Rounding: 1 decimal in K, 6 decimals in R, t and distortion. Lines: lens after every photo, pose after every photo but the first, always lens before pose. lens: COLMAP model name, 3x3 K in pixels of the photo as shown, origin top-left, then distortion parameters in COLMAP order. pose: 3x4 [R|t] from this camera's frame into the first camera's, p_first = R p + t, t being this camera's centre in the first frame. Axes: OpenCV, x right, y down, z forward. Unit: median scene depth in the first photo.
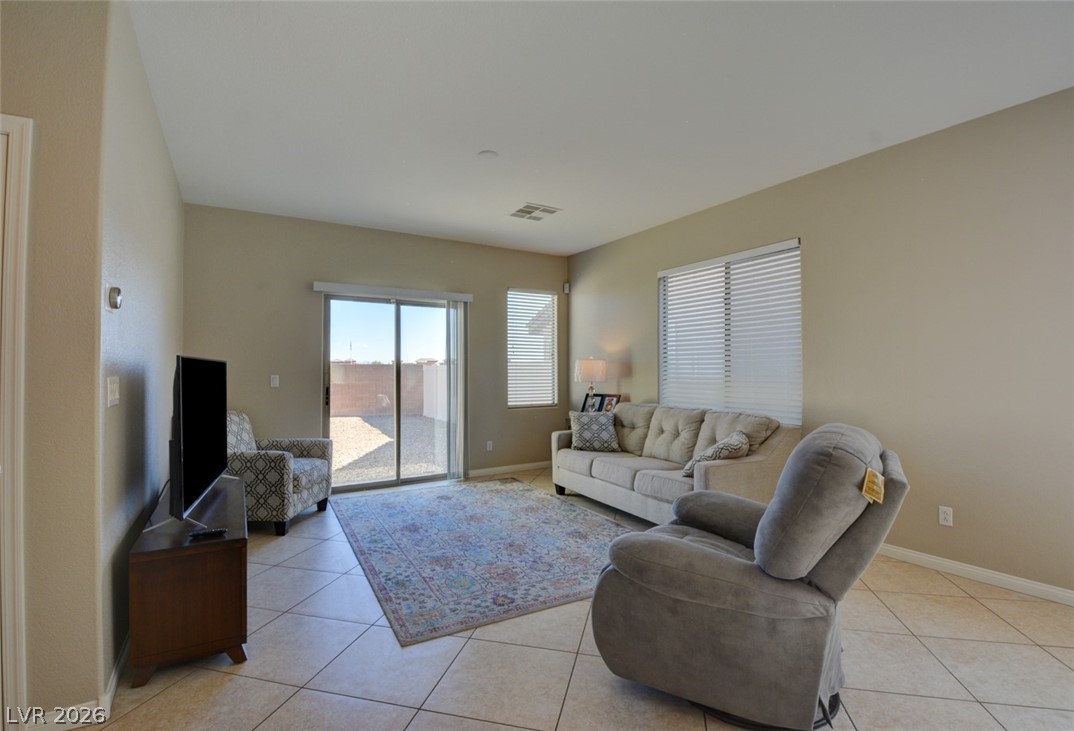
lens RADIAL K [[483.3, 0, 536.8], [0, 483.3, 373.6], [0, 0, 1]] dist [0.000032, 0.000002]
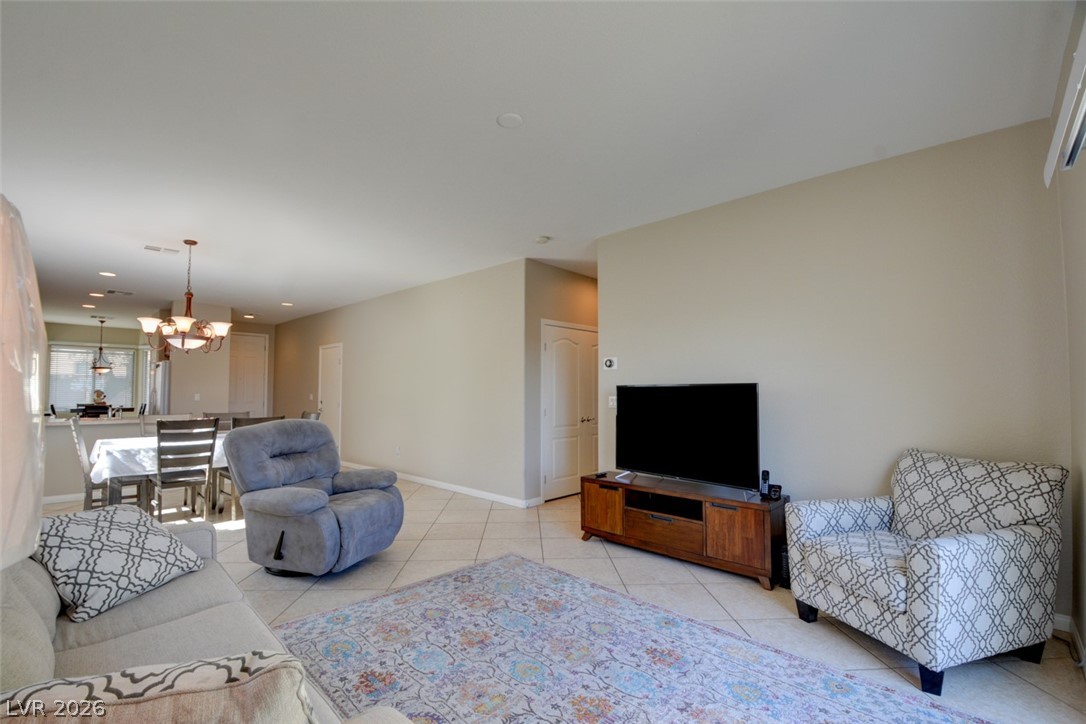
lens RADIAL K [[495.8, 0, 538.0], [0, 495.8, 370.3], [0, 0, 1]] dist [0.004063, -0.006797]
pose [[-0.967506, -0.009868, -0.252655, 0.061400], [0.000776, 0.999117, -0.041996, -0.008184], [0.252846, -0.040828, -0.966645, 1.979868]]
